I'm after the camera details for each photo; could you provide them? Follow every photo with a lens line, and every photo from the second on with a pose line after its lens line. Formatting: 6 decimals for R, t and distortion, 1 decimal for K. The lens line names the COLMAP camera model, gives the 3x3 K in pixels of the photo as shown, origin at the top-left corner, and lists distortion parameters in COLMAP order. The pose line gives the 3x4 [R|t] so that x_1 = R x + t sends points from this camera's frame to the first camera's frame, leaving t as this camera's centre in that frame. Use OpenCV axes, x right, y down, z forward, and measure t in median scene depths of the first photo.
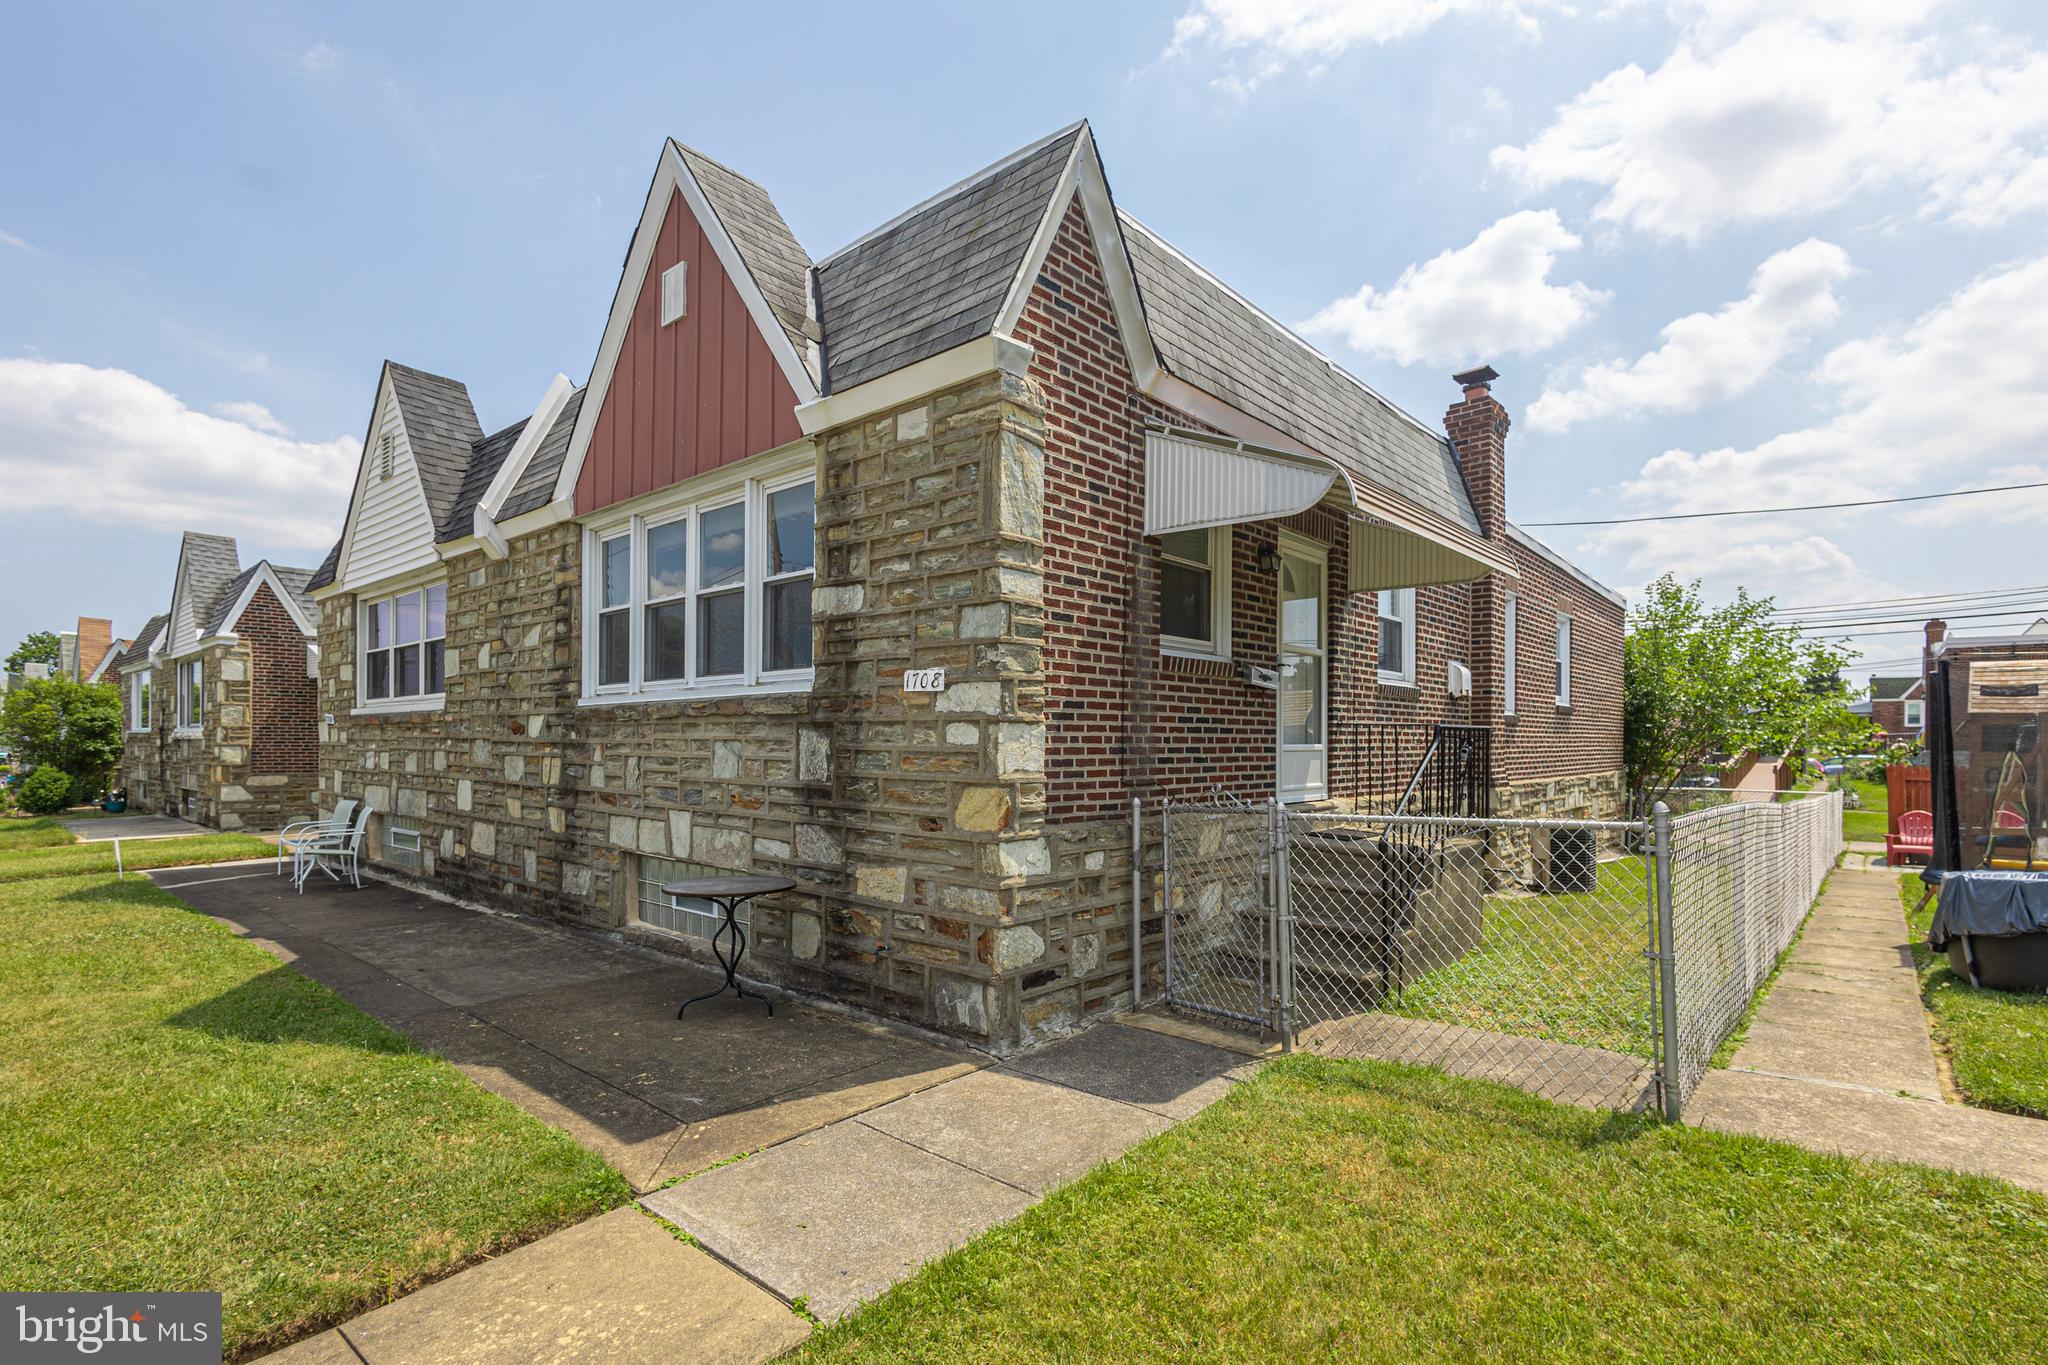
lens RADIAL K [[947.7, 0, 1020.3], [0, 947.7, 759.8], [0, 0, 1]] dist [0.013739, -0.004314]
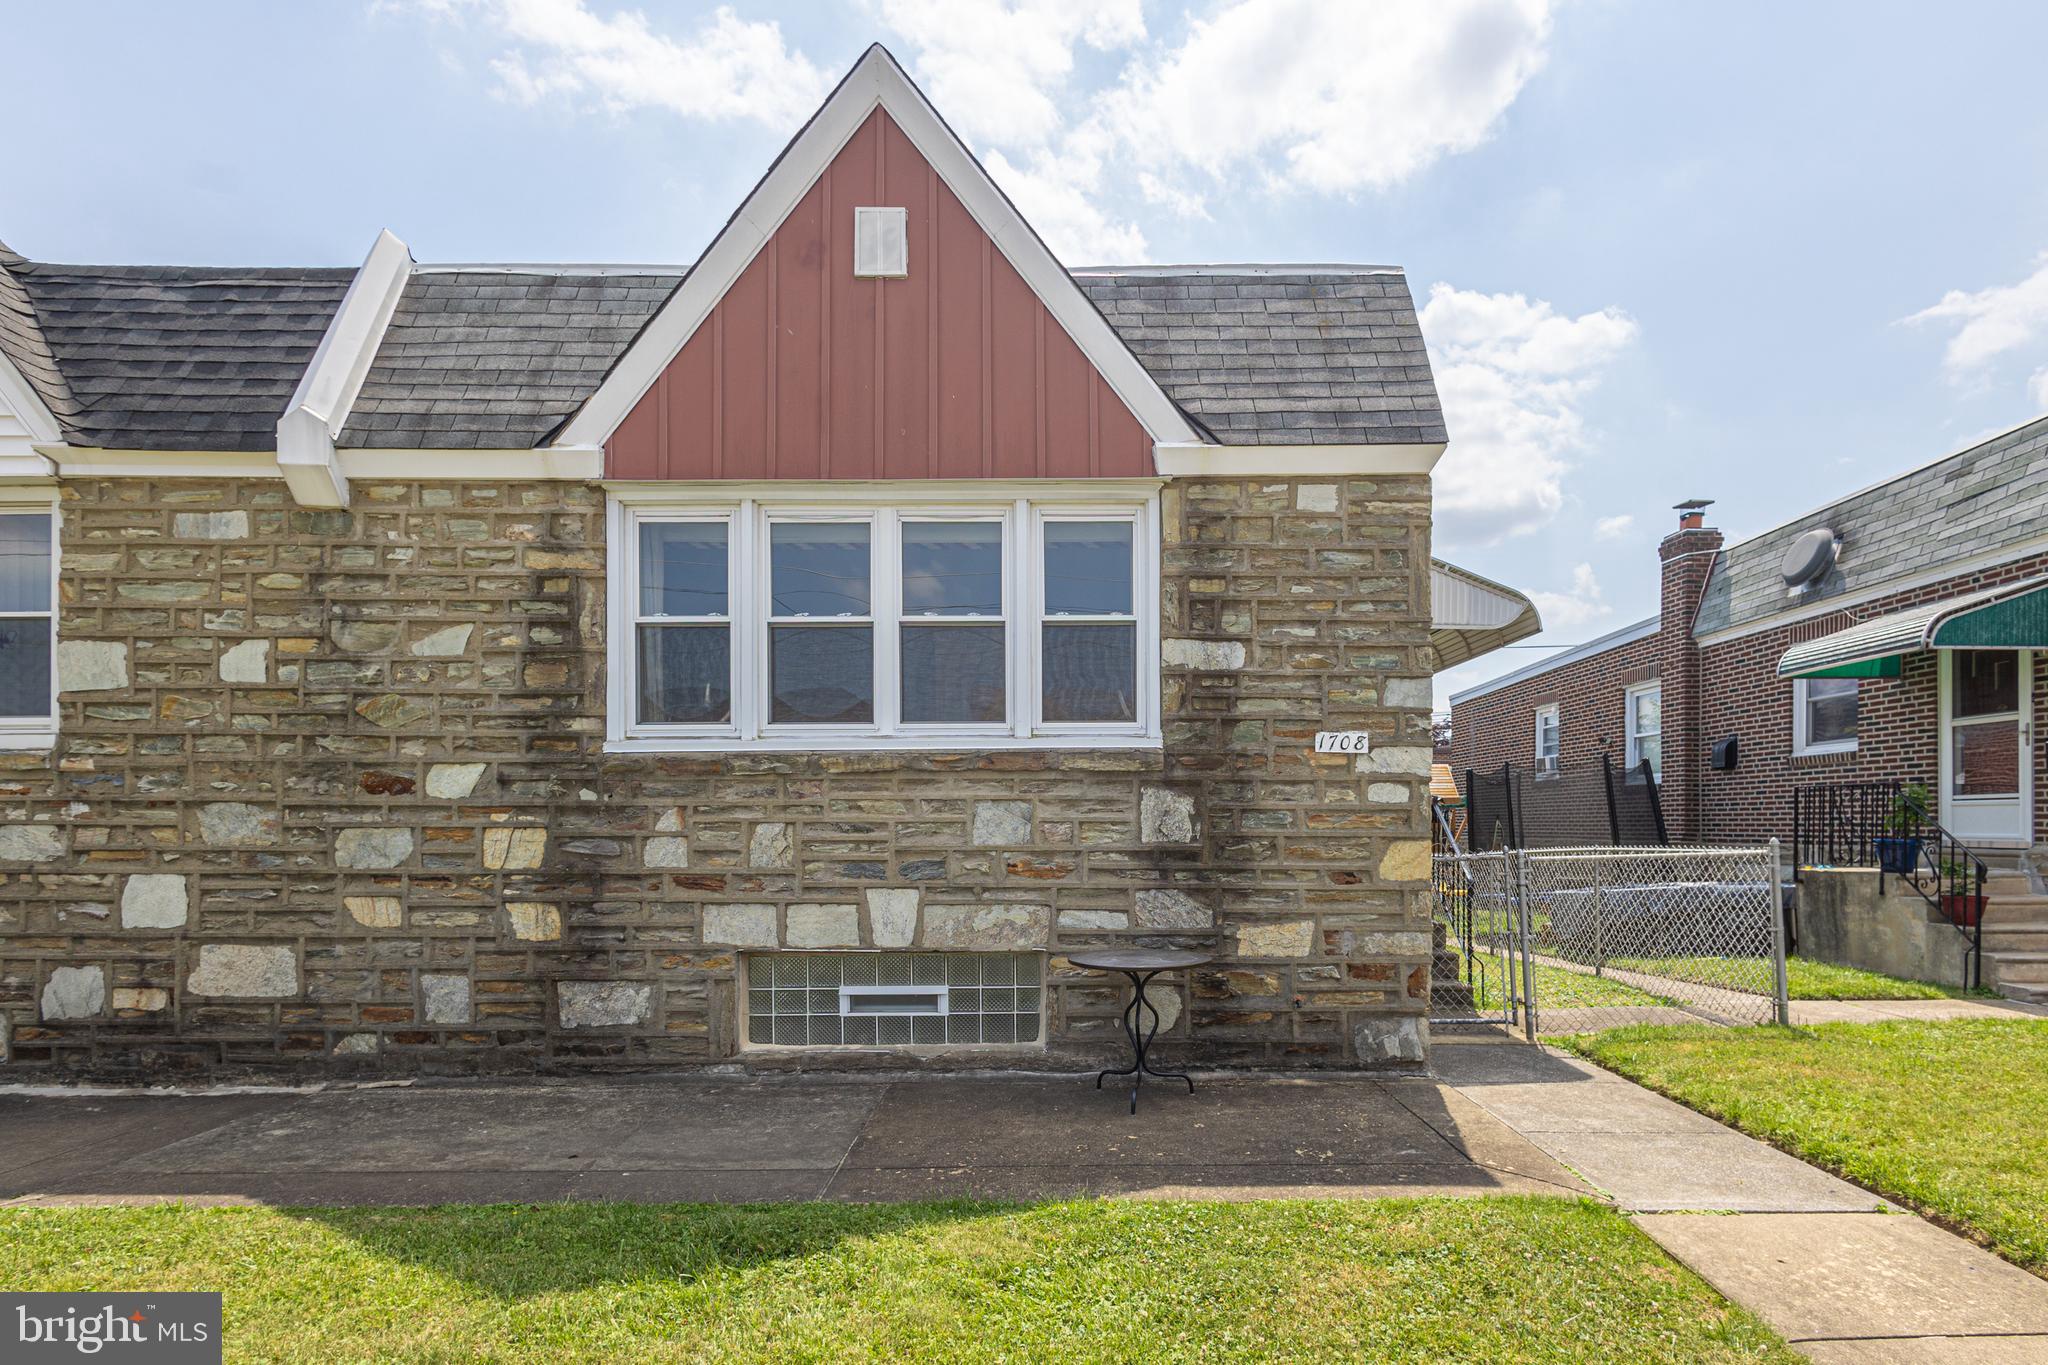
lens RADIAL K [[995.6, 0, 1089.9], [0, 995.6, 831.1], [0, 0, 1]] dist [0.010071, -0.003752]
pose [[0.753874, -0.012643, 0.656897, -0.947854], [0.017471, 0.999847, -0.000807, 0.010525], [-0.656787, 0.012085, 0.753980, 0.311519]]
